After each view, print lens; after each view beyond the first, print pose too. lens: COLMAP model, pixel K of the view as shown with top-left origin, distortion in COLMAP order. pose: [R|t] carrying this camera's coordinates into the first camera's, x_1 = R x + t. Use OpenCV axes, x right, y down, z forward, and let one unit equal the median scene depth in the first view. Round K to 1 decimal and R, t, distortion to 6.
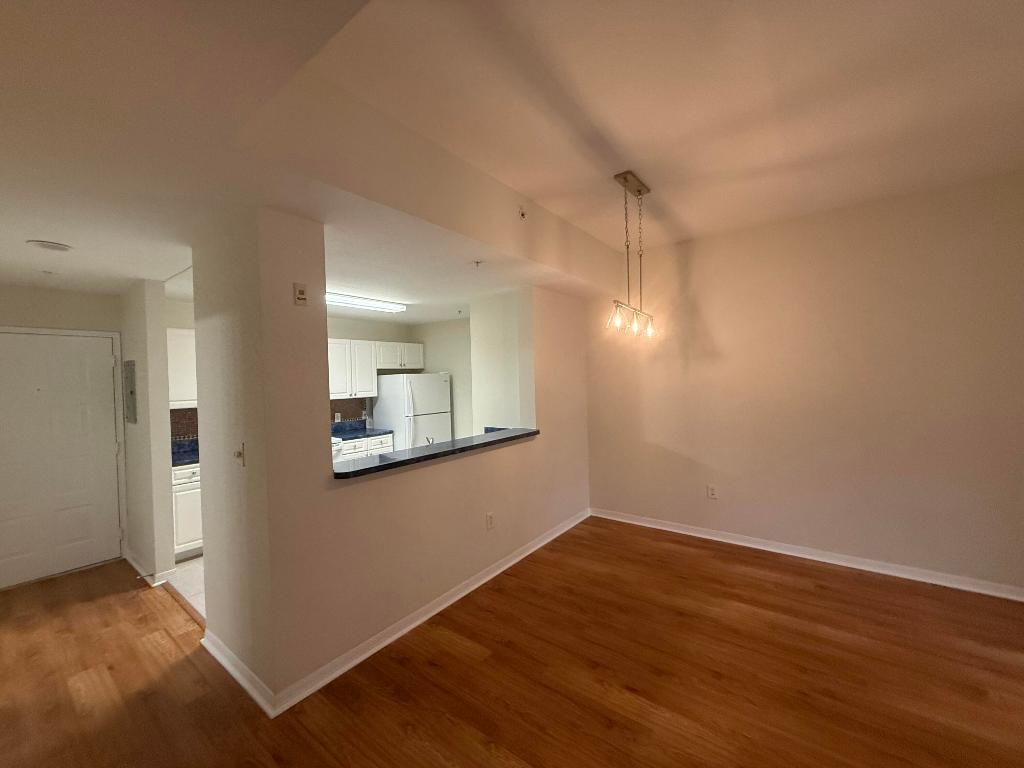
lens RADIAL K [[406.2, 0, 510.0], [0, 406.2, 383.9], [0, 0, 1]] dist [0.000955, -0.000301]
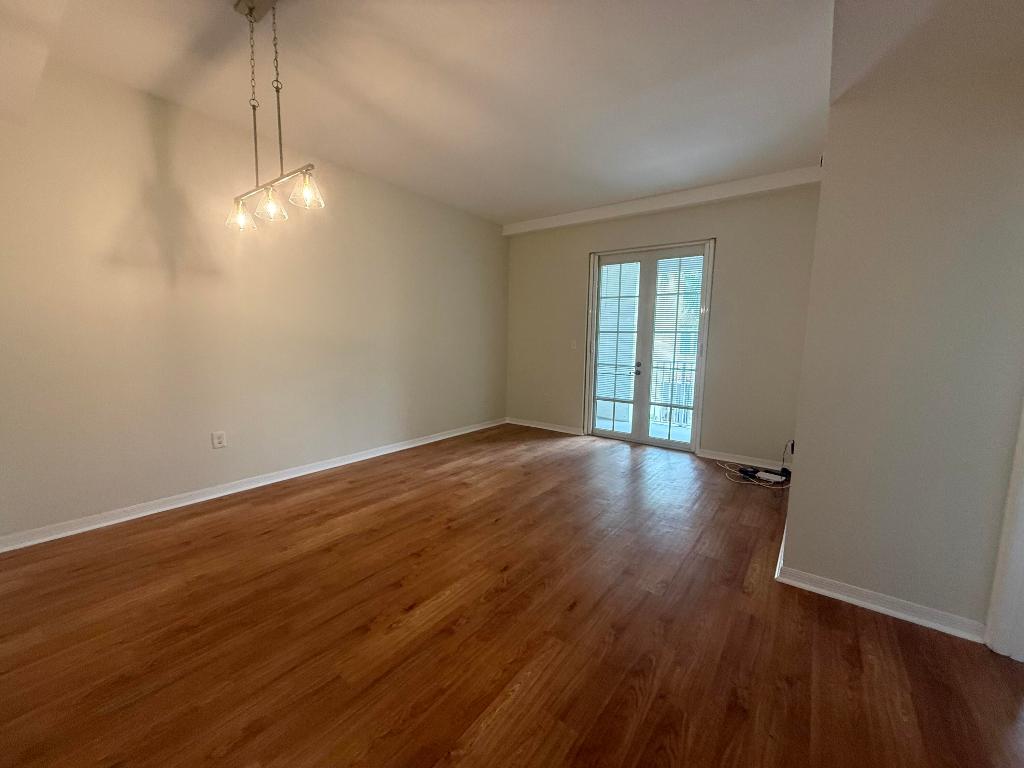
lens RADIAL K [[406.2, 0, 510.0], [0, 406.2, 383.9], [0, 0, 1]] dist [0.000955, -0.000301]
pose [[-0.002471, -0.088249, 0.996095, -0.414921], [-0.002331, 0.996096, 0.088244, 0.099017], [-0.999994, -0.002104, -0.002667, 0.529378]]
